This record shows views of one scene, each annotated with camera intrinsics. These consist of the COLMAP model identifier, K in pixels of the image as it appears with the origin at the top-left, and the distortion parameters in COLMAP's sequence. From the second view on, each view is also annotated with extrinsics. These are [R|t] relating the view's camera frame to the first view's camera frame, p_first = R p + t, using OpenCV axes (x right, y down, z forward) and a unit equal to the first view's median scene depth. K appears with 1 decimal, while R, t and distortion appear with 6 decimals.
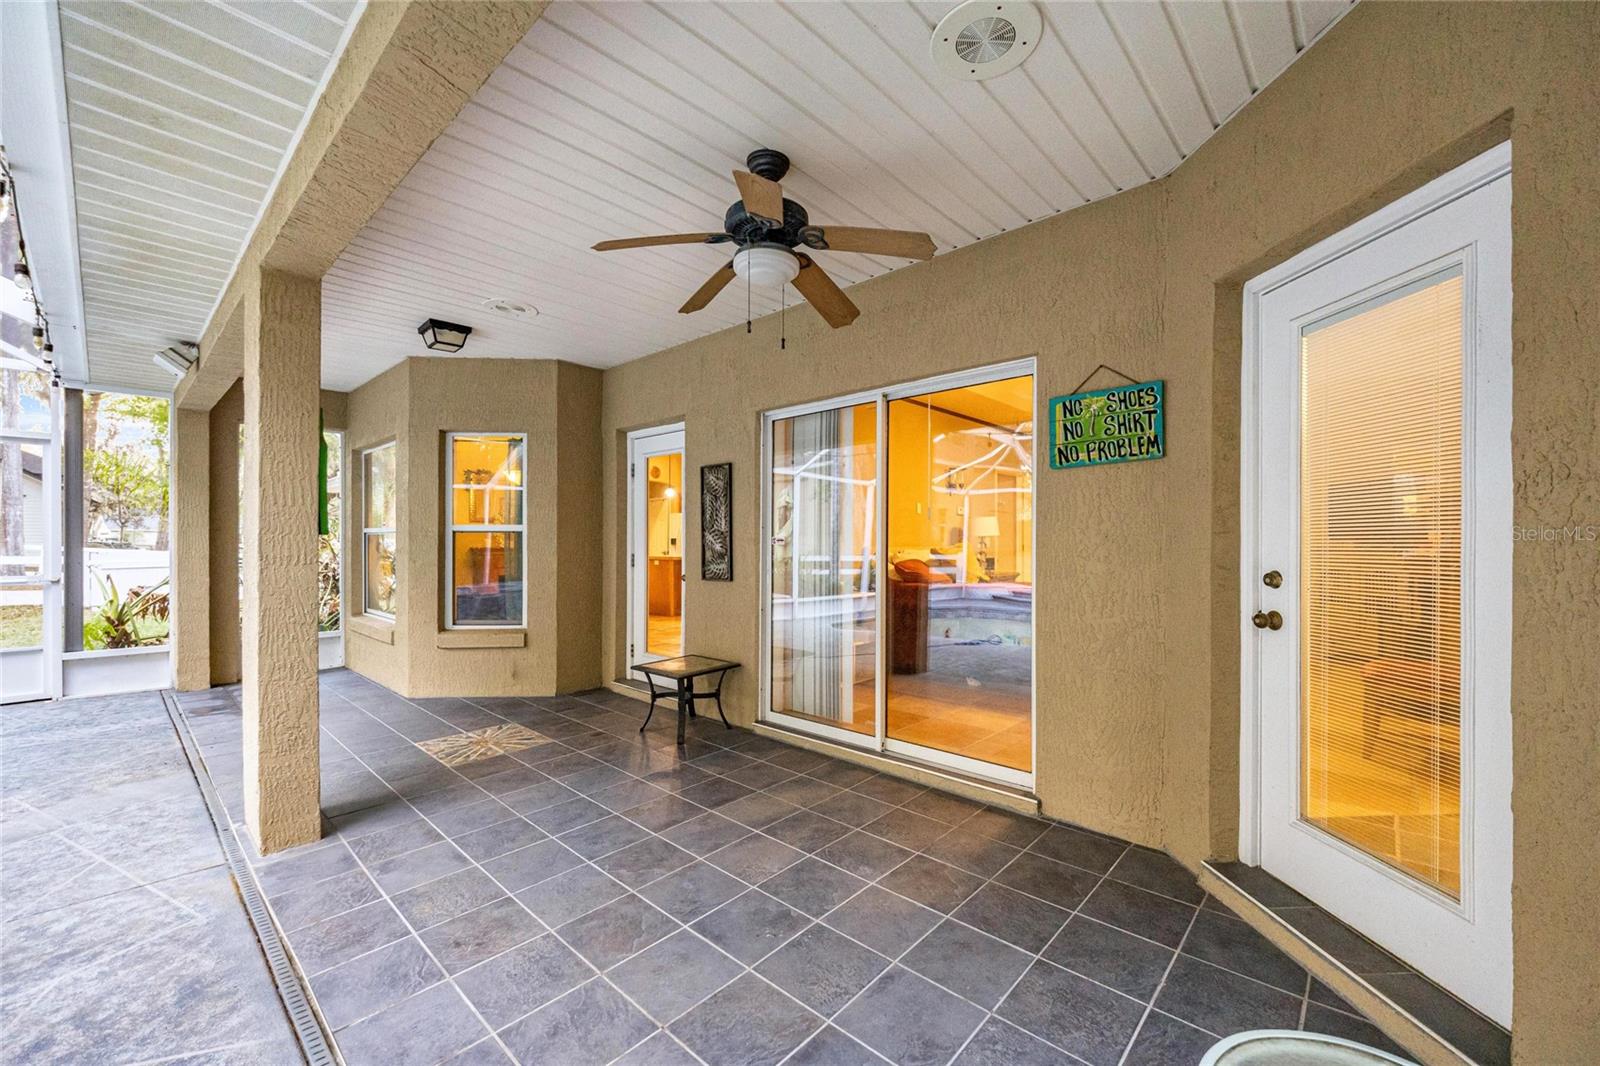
lens RADIAL K [[627.5, 0, 789.6], [0, 627.5, 544.1], [0, 0, 1]] dist [-0.003251, 0.000354]
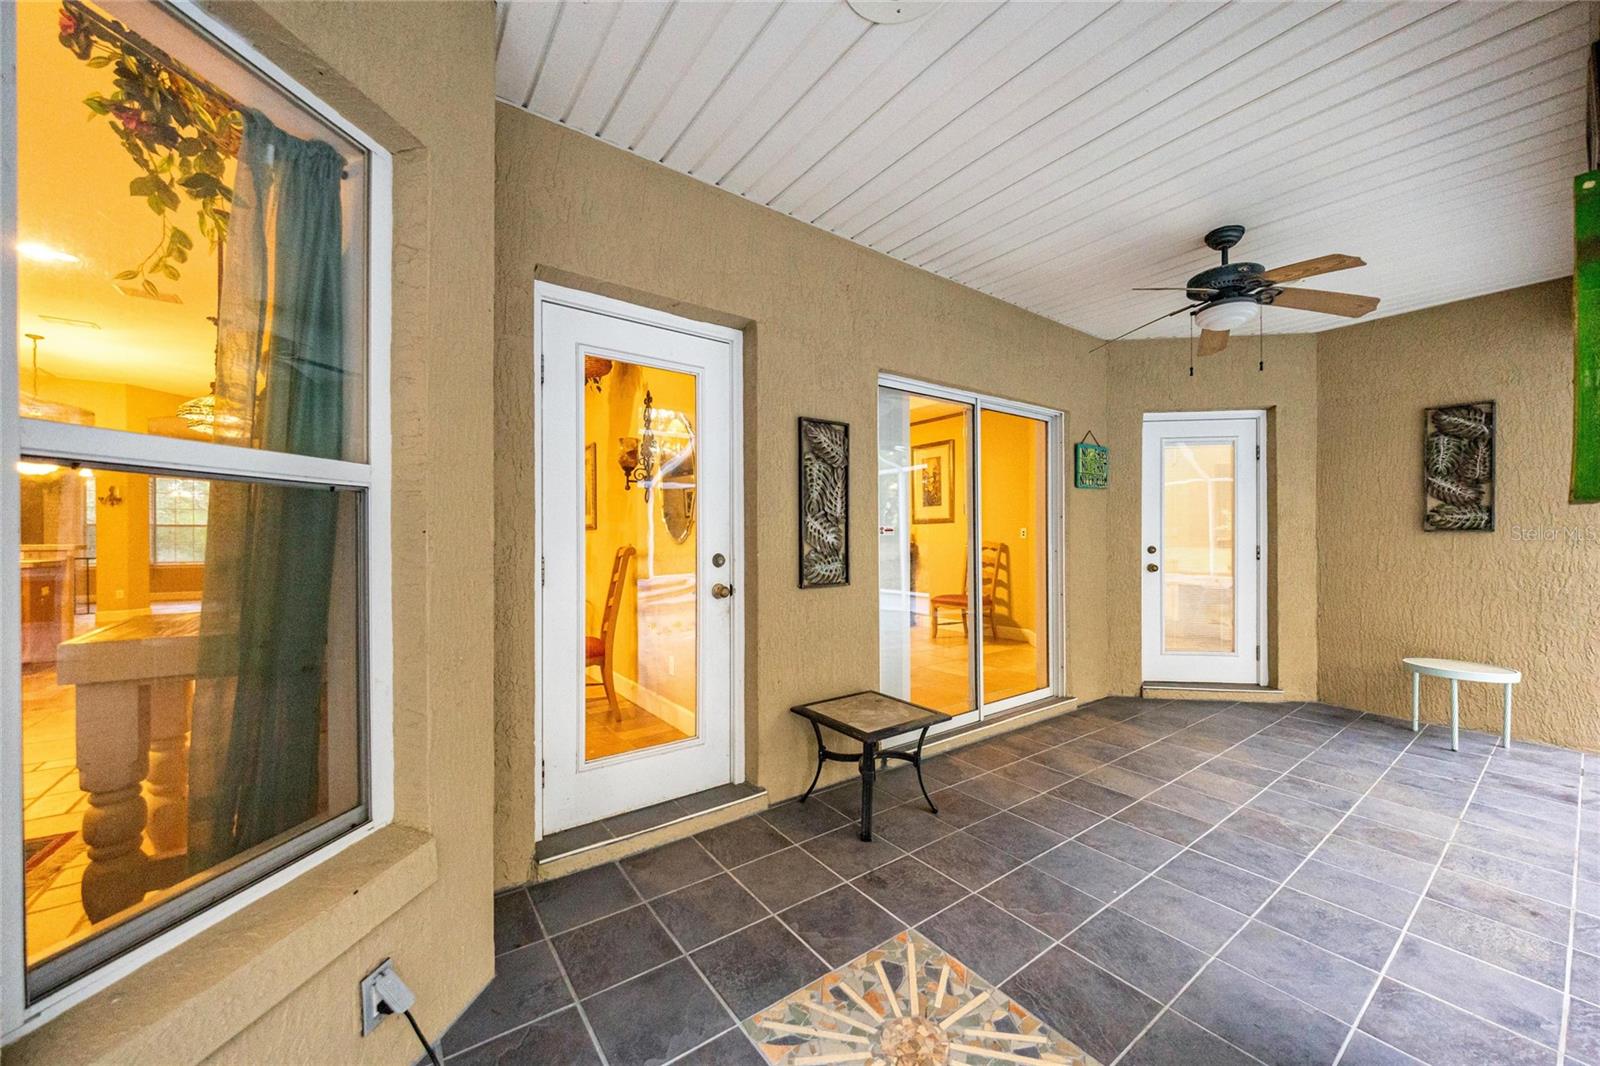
lens RADIAL K [[602.0, 0, 810.6], [0, 602.0, 538.4], [0, 0, 1]] dist [0.003251, 0.001162]
pose [[0.172904, 0.000822, 0.984938, -0.870206], [0.005873, 0.999981, -0.001866, 0.006393], [-0.984921, 0.006107, 0.172896, 1.007689]]
